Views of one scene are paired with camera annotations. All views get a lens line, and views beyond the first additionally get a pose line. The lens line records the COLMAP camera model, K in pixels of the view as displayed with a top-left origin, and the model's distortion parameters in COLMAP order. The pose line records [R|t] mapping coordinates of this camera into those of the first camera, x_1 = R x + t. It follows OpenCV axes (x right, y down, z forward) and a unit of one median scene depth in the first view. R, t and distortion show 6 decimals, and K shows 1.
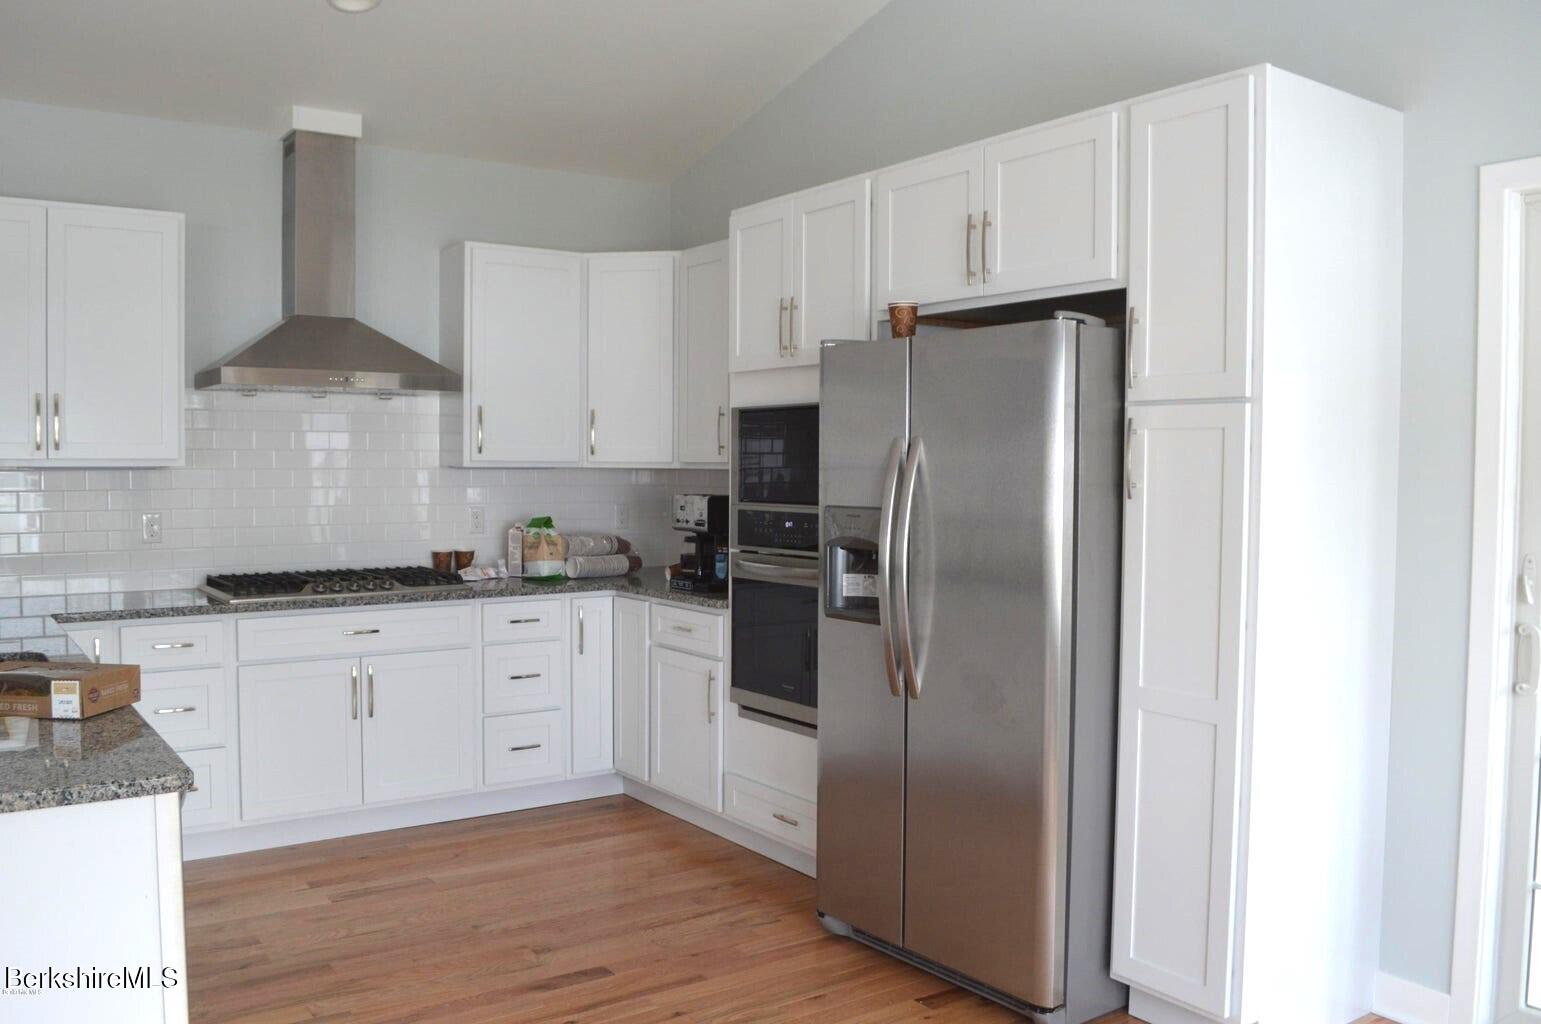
lens RADIAL K [[1256.3, 0, 770.5], [0, 1256.3, 512.0], [0, 0, 1]] dist [-0.077068, -0.003070]
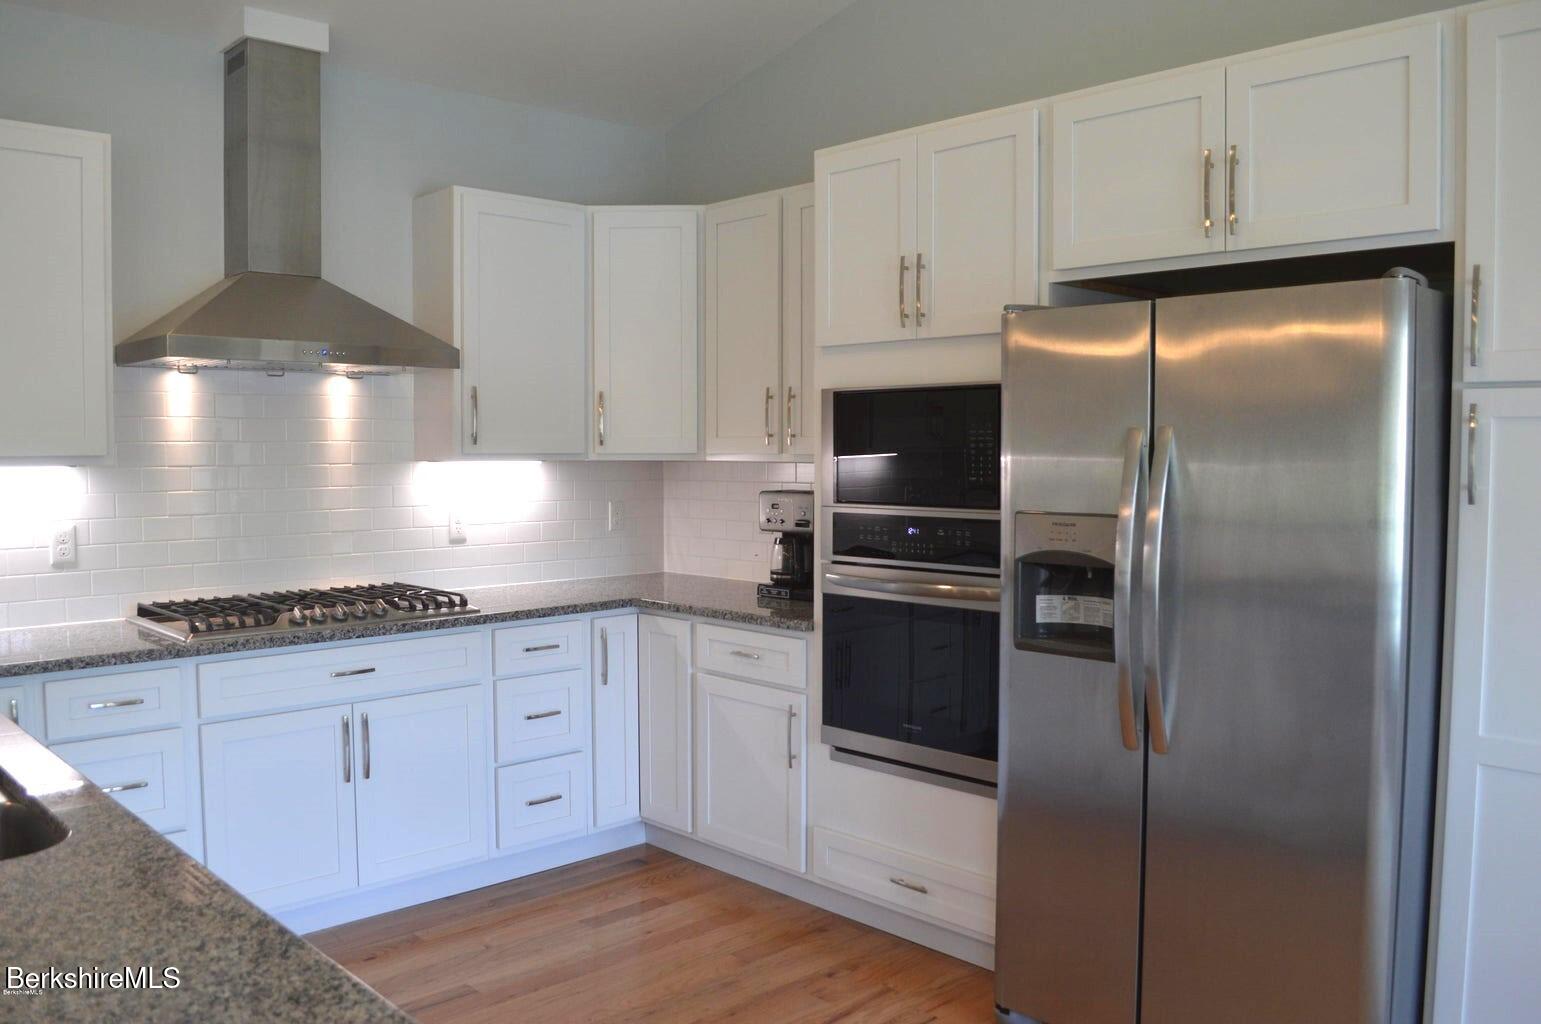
lens RADIAL K [[1218.0, 0, 770.5], [0, 1218.0, 512.0], [0, 0, 1]] dist [-0.076692, 0.003002]
pose [[0.989286, -0.012937, 0.145418, -0.180166], [0.010872, 0.999829, 0.014982, -0.014240], [-0.145587, -0.013241, 0.989257, 0.209280]]
